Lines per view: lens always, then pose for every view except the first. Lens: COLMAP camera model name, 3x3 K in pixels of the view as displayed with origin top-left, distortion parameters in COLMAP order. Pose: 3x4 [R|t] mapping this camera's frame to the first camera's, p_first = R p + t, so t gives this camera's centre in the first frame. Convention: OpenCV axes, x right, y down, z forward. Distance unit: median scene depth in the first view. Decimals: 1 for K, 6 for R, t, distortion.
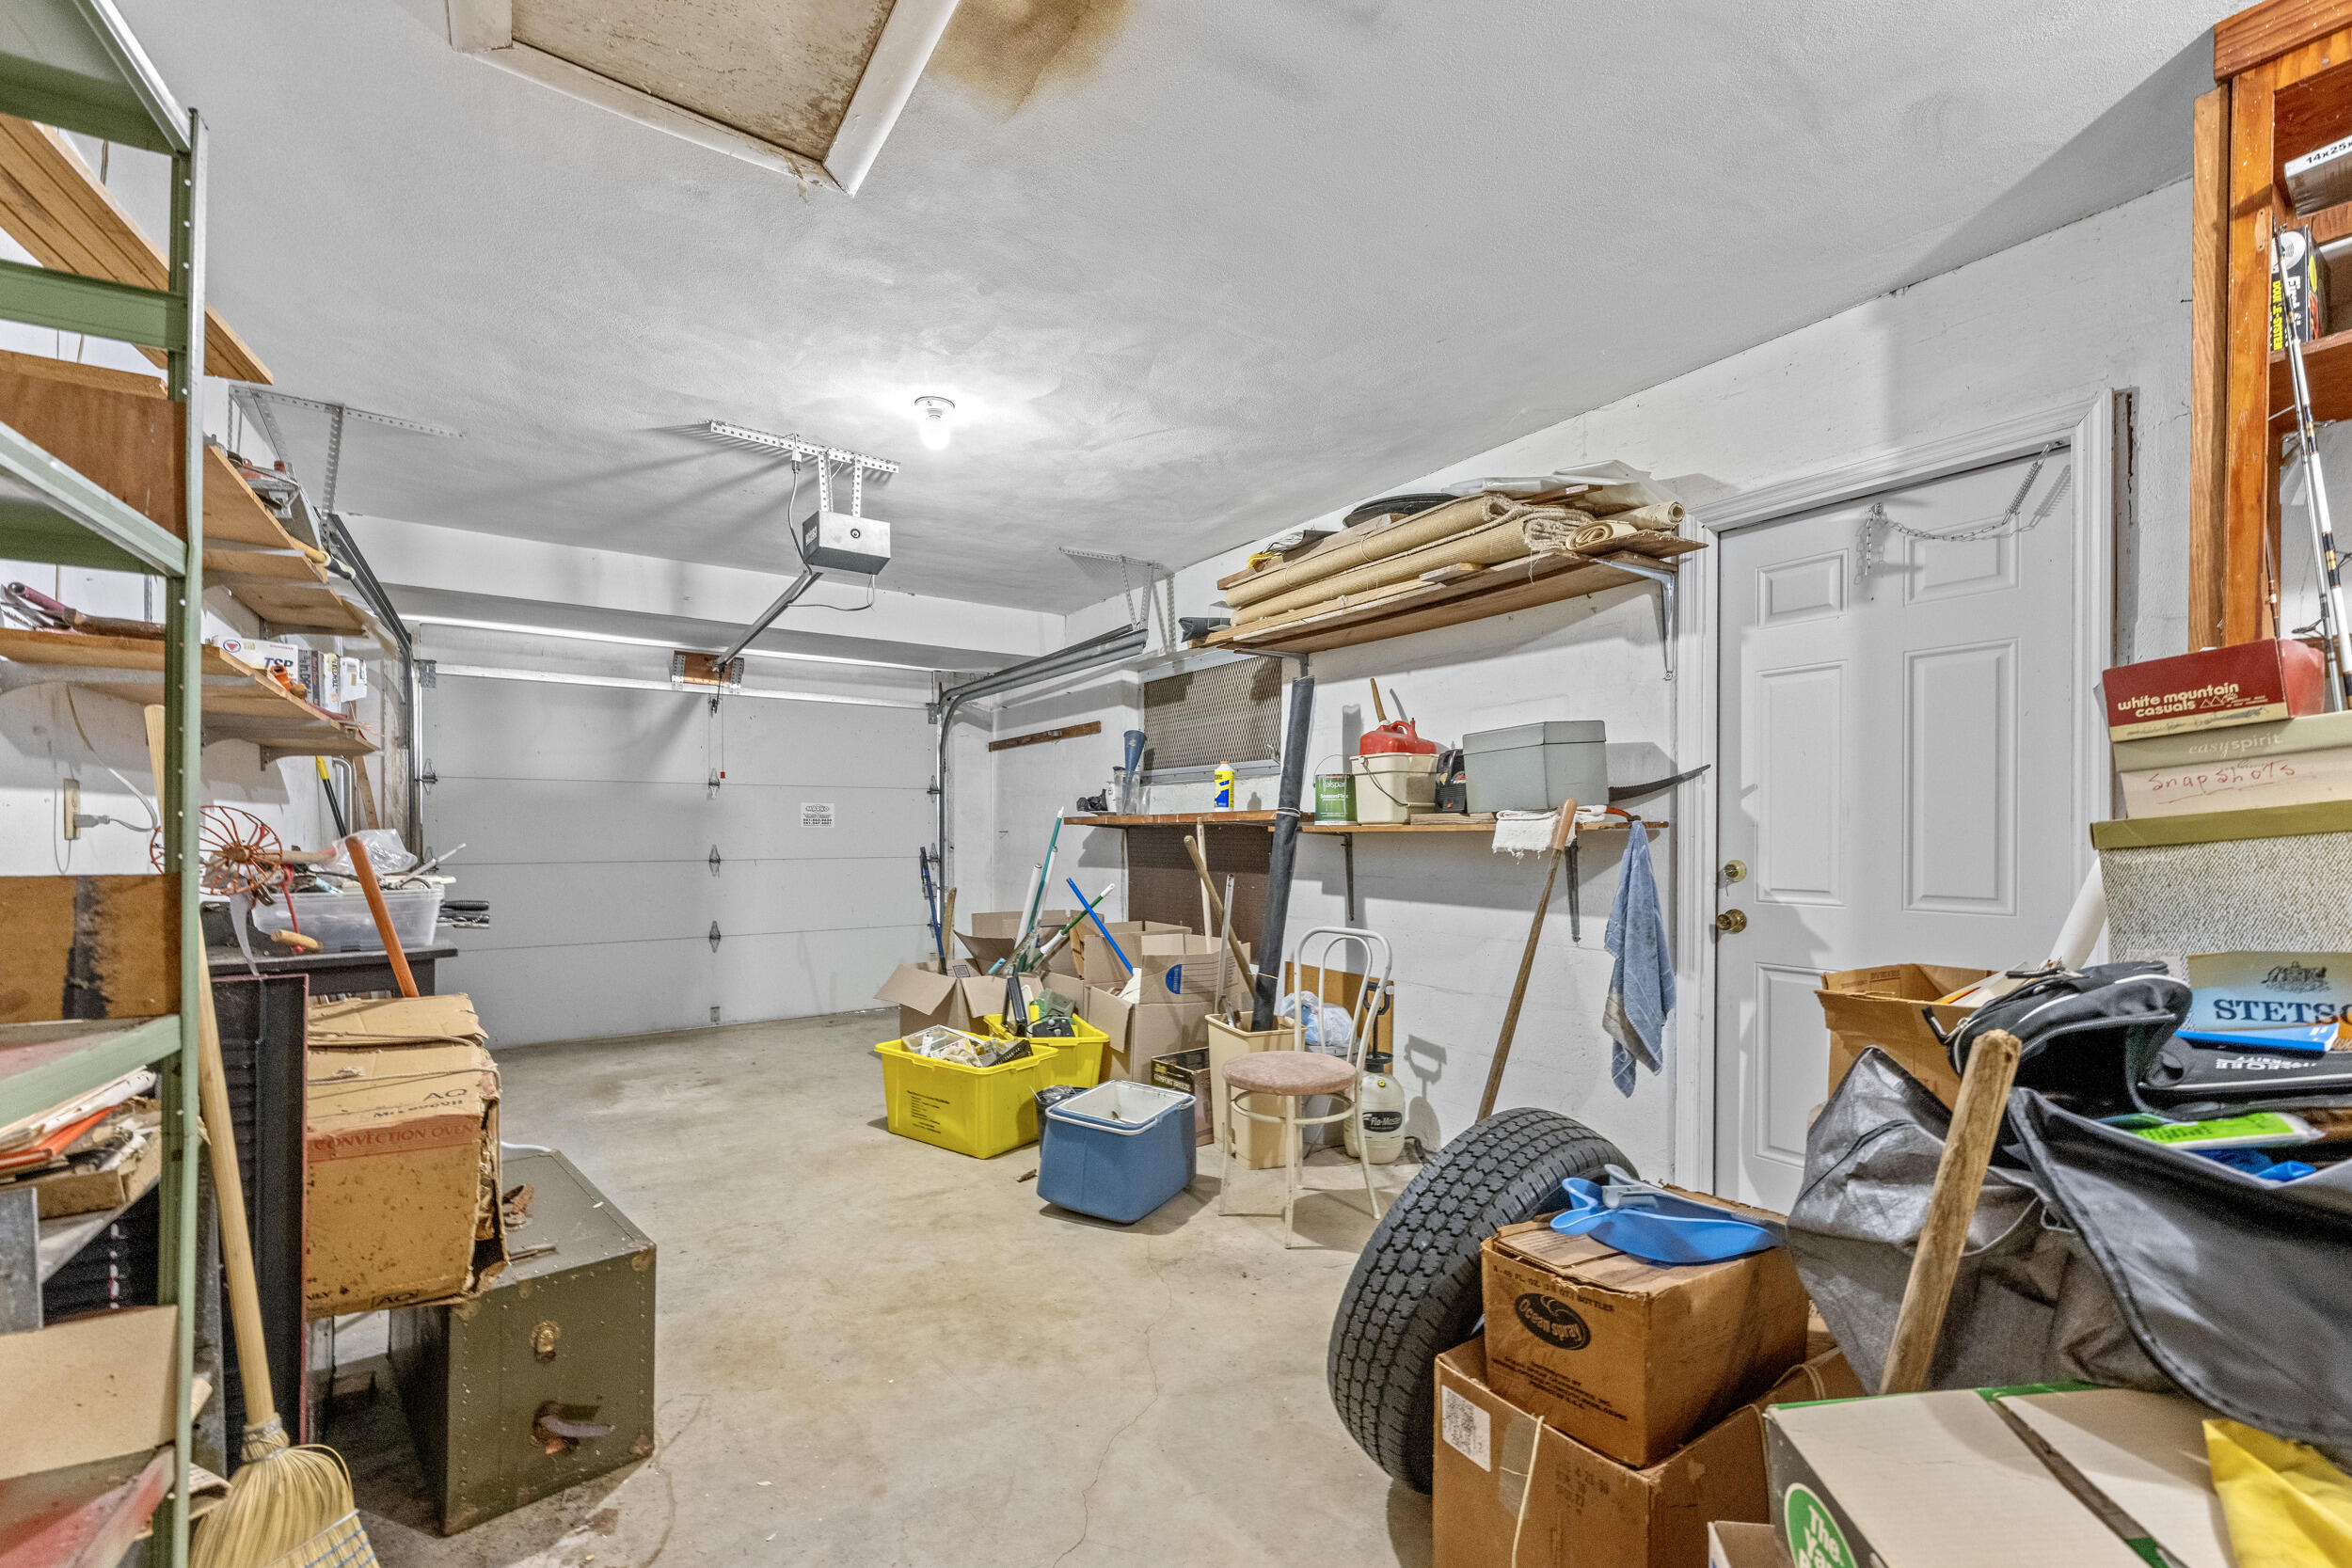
lens RADIAL K [[977.7, 0, 1174.9], [0, 977.7, 838.5], [0, 0, 1]] dist [-0.000748, -0.000351]
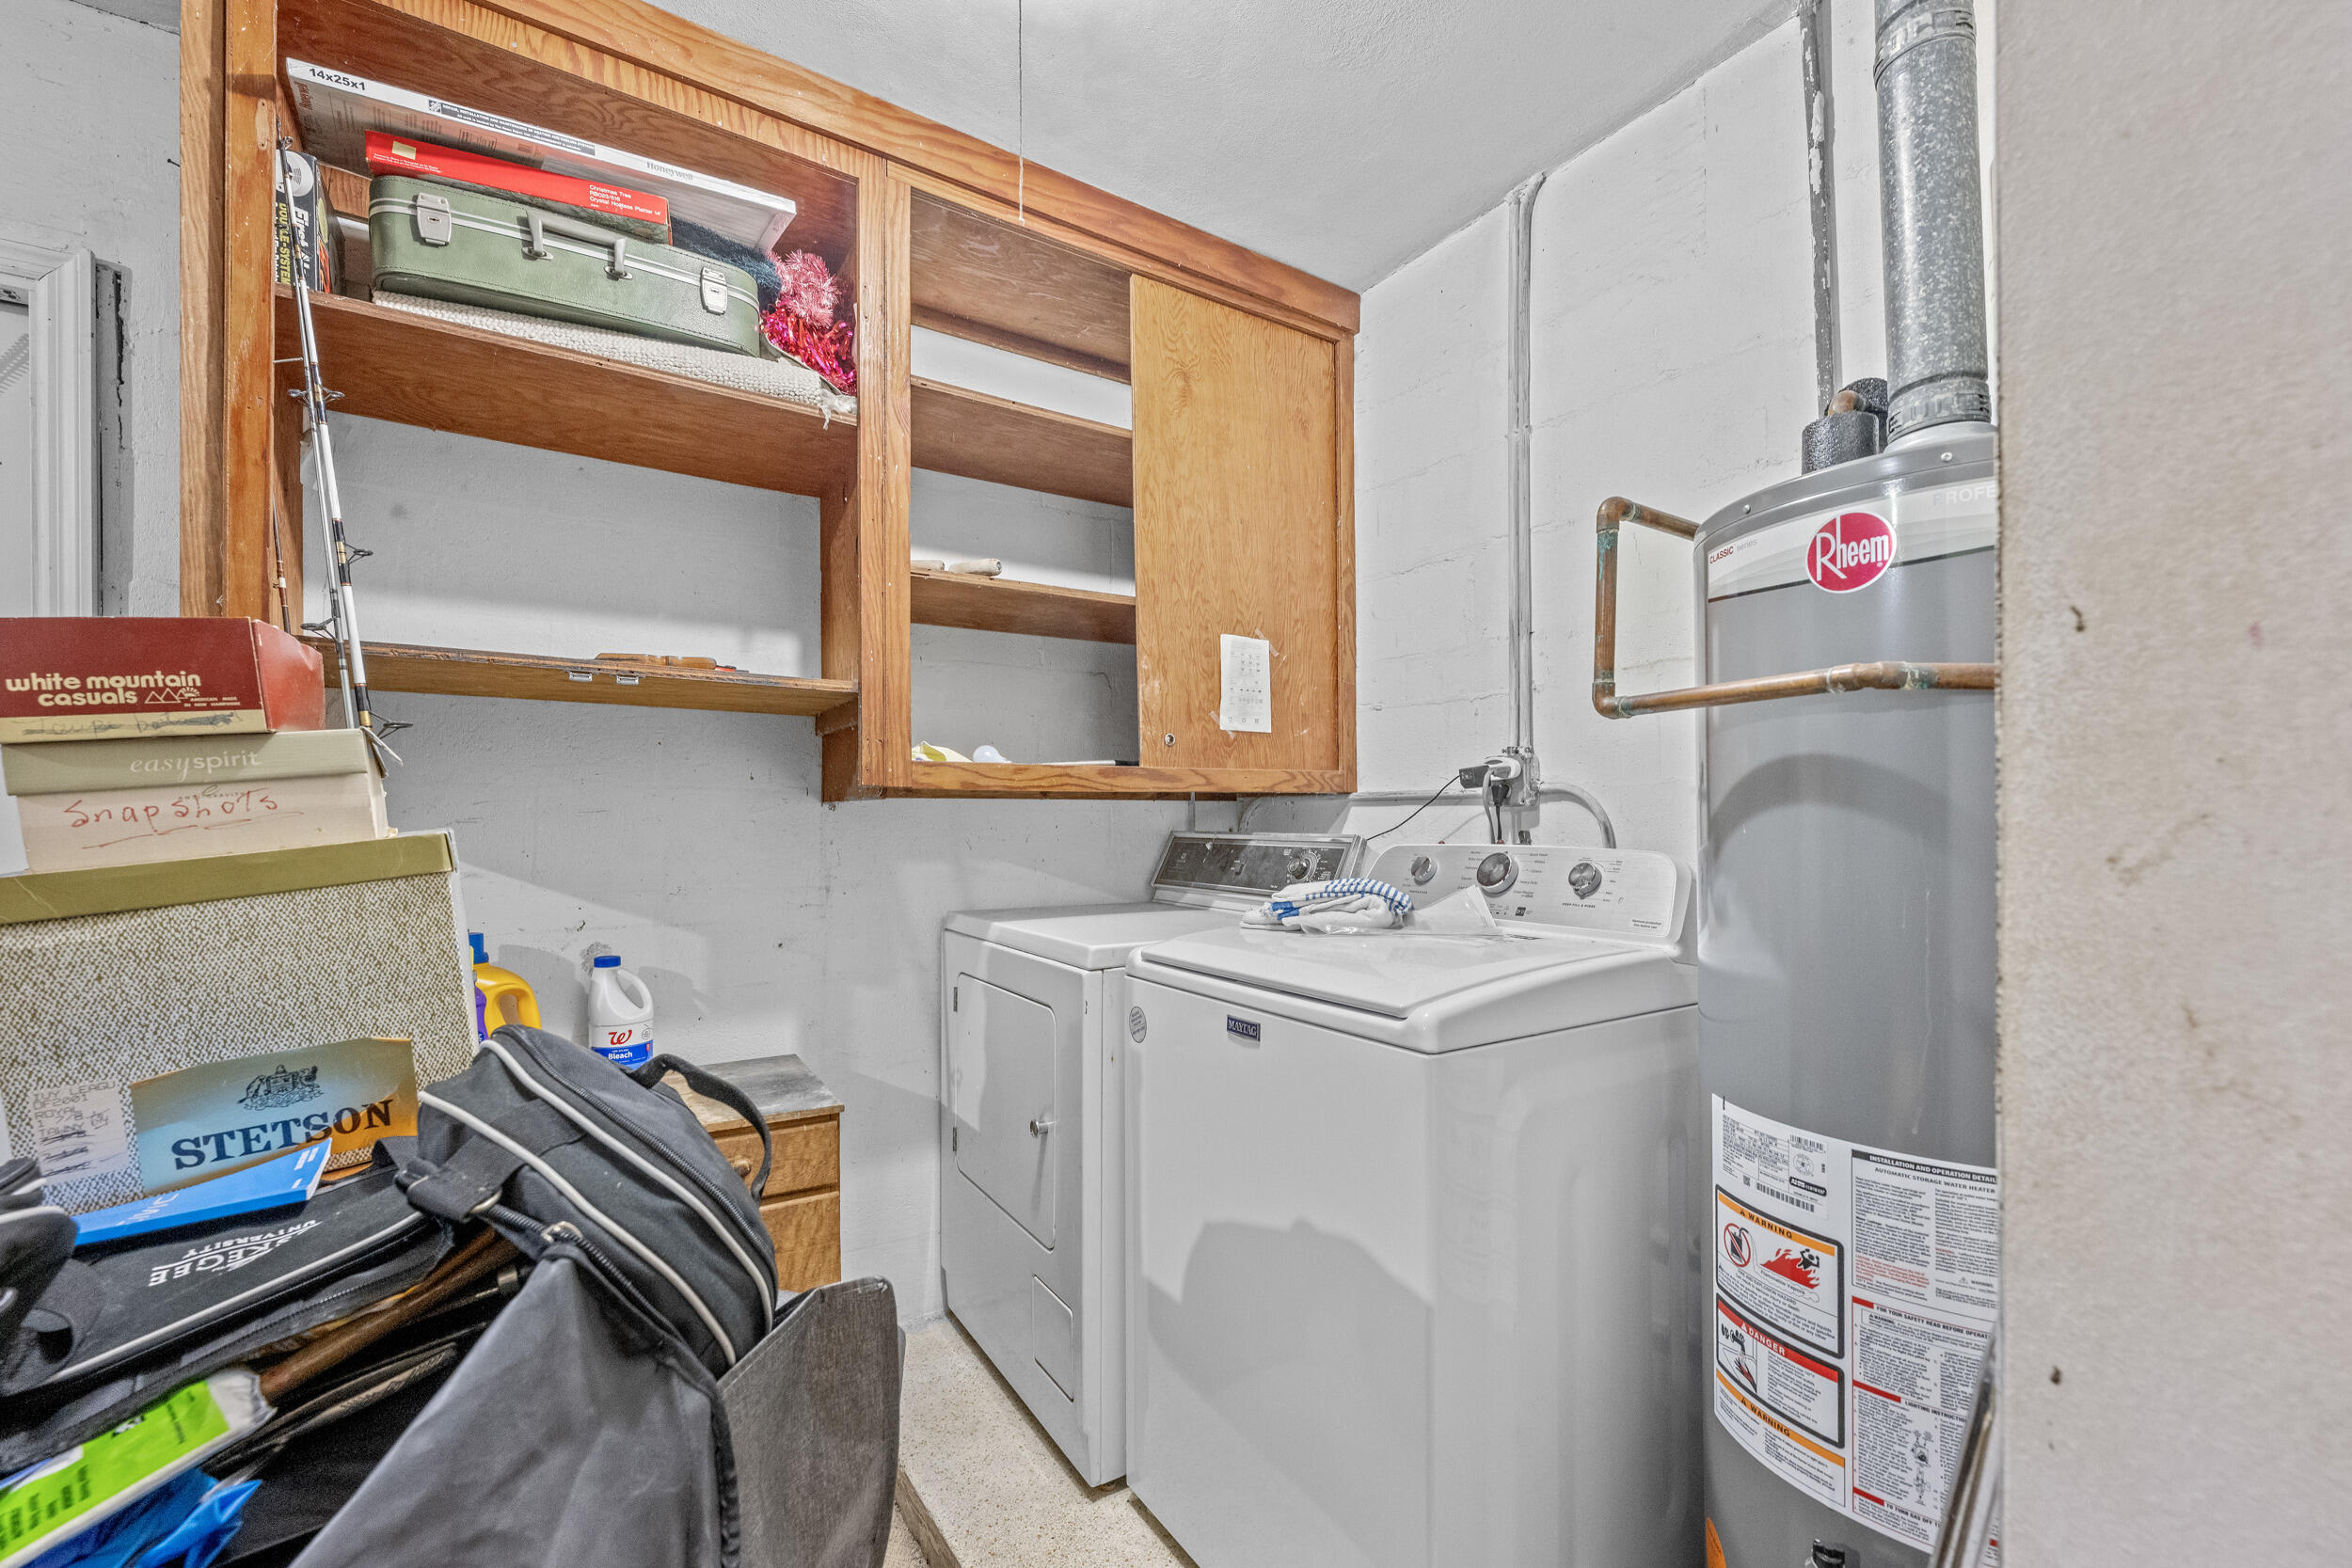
lens RADIAL K [[946.0, 0, 1177.3], [0, 946.0, 824.6], [0, 0, 1]] dist [-0.001269, 0.000164]
pose [[0.012190, -0.005996, 0.999908, 0.403680], [0.010131, 0.999931, 0.005872, -0.046614], [-0.999874, 0.010059, 0.012250, 0.285335]]
